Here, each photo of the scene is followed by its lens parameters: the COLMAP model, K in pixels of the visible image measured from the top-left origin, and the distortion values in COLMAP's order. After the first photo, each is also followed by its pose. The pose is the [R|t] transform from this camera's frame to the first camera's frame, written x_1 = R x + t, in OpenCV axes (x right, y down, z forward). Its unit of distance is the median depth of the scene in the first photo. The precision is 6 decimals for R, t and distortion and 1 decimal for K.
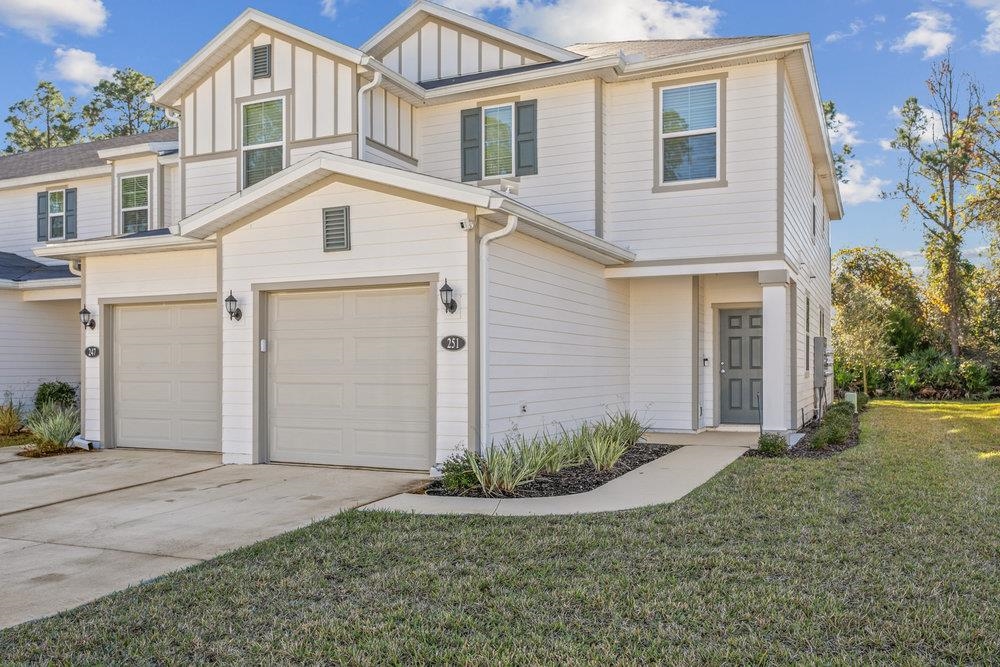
lens RADIAL K [[833.2, 0, 500.0], [0, 833.2, 333.5], [0, 0, 1]] dist [-0.000264, -0.000107]
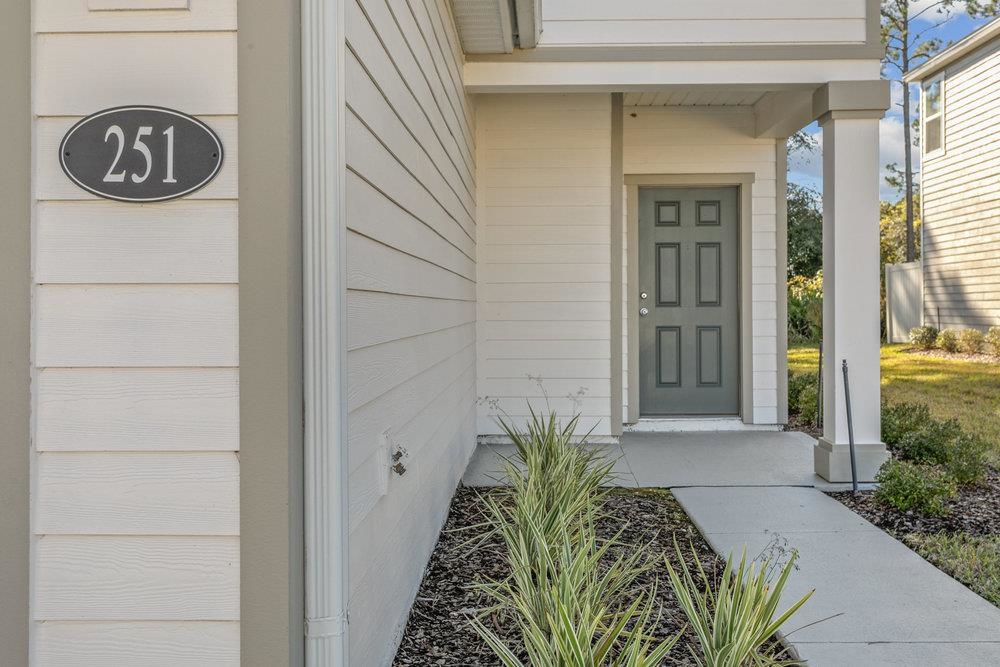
lens RADIAL K [[1003.8, 0, 500.0], [0, 1003.8, 333.5], [0, 0, 1]] dist [-0.007424, -0.005082]
pose [[0.925078, -0.008525, 0.379682, -0.041034], [-0.018498, 0.997550, 0.067466, 0.020017], [-0.379327, -0.069435, 0.922654, 0.486904]]
